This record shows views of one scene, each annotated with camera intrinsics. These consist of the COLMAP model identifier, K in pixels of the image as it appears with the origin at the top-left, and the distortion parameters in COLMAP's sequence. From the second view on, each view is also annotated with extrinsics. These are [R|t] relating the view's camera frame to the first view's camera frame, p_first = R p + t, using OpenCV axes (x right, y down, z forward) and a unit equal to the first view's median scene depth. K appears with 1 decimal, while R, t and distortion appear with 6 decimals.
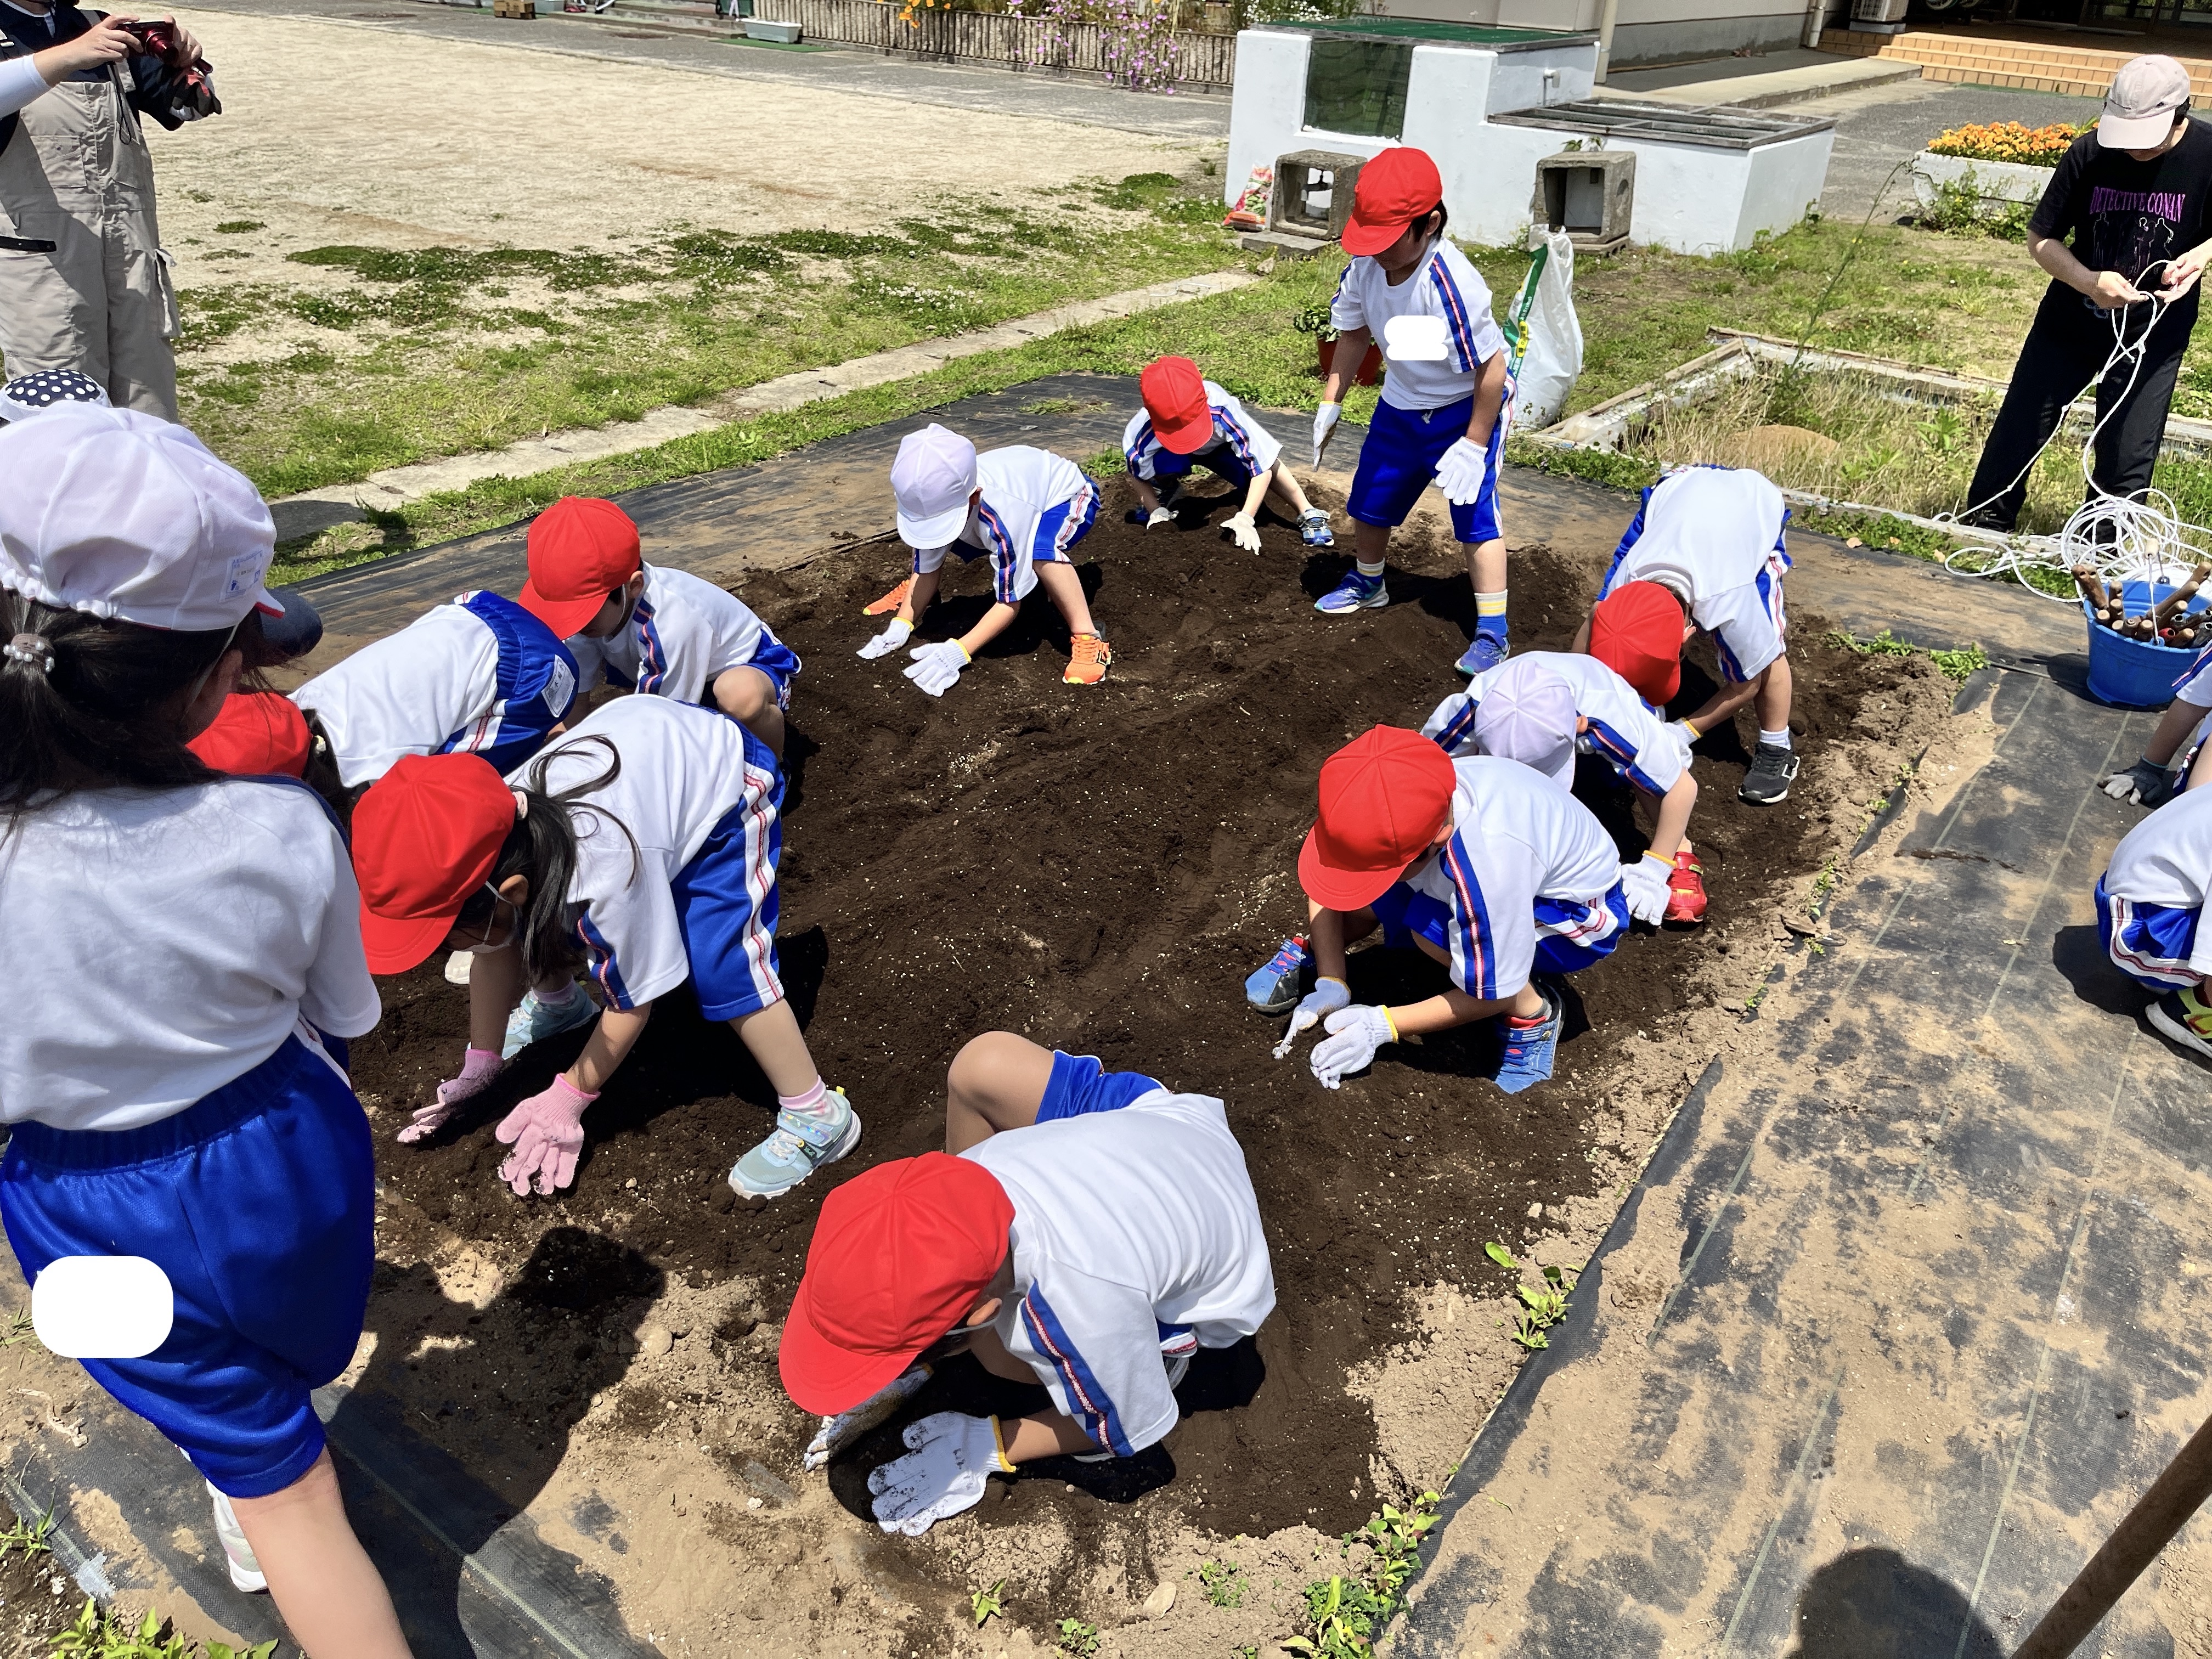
lens RADIAL K [[1676.5, 0, 1112.0], [0, 1676.5, 838.5], [0, 0, 1]] dist [0.053954, -0.091430]
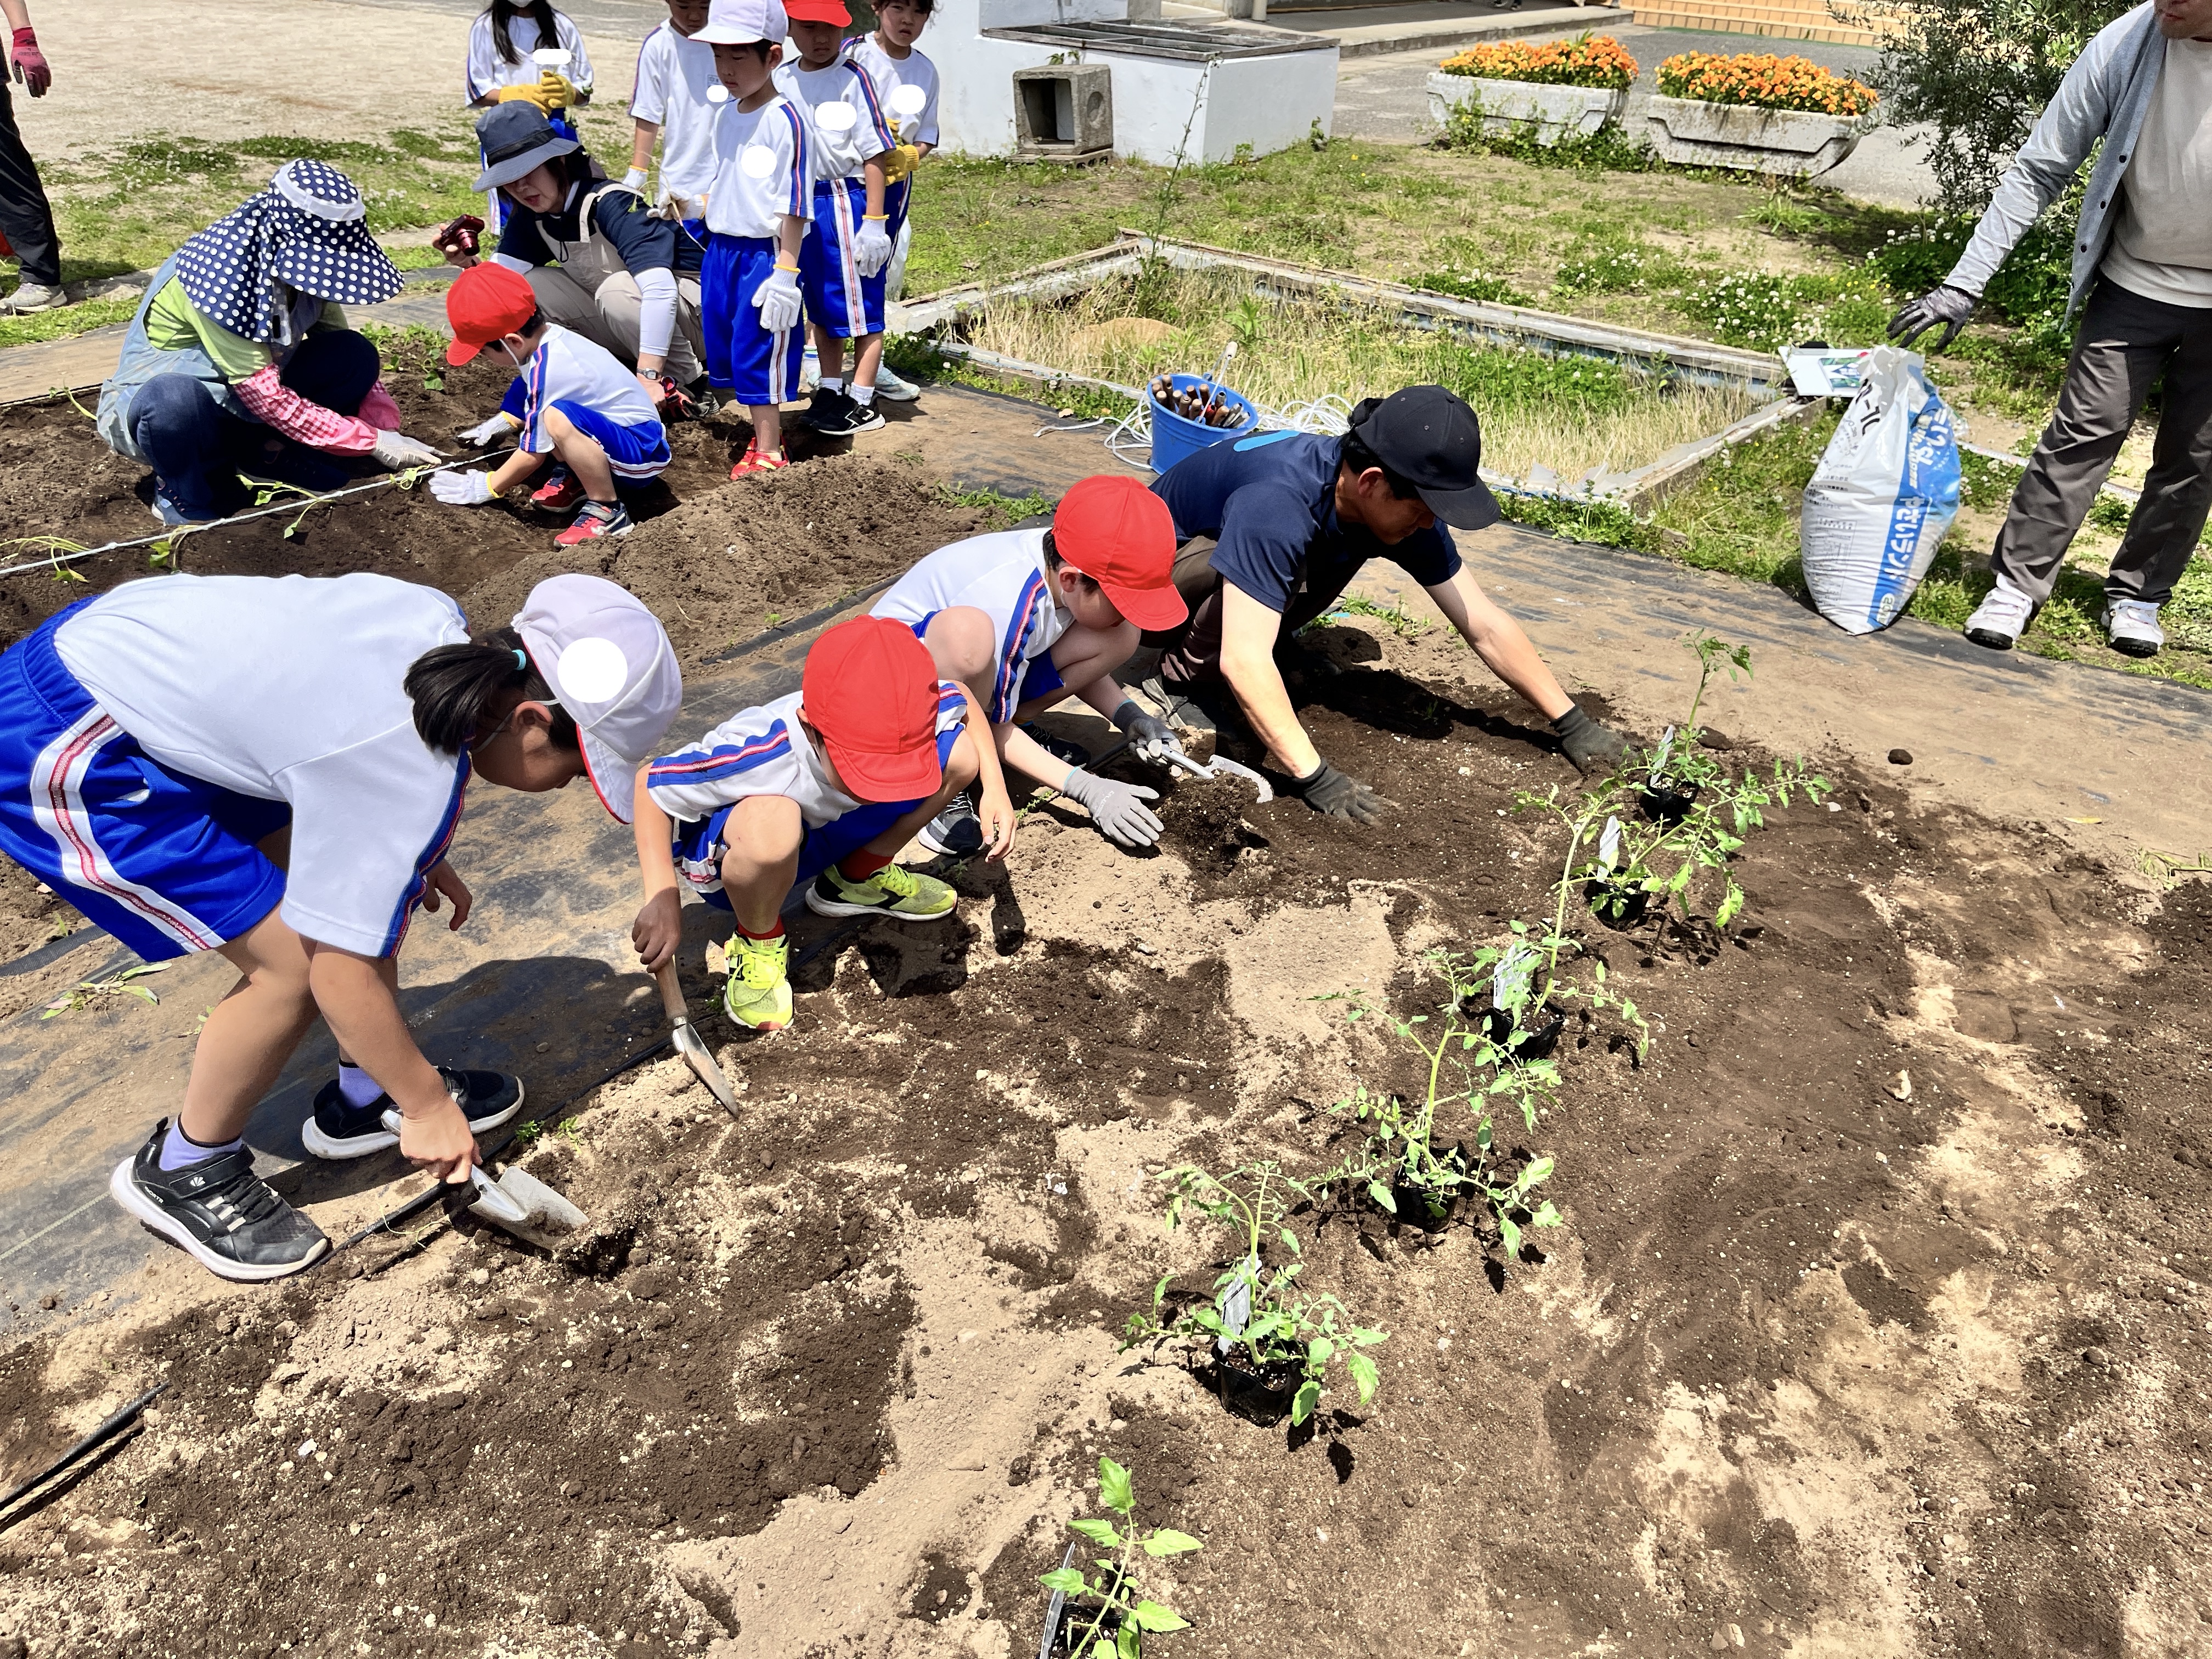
lens RADIAL K [[1676.5, 0, 1094.3], [0, 1676.5, 819.7], [0, 0, 1]] dist [0.053954, -0.091430]
pose [[0.998774, -0.014220, 0.047406, 0.237394], [0.013823, 0.999867, 0.008703, 0.038003], [-0.047523, -0.008037, 0.998838, -0.018215]]
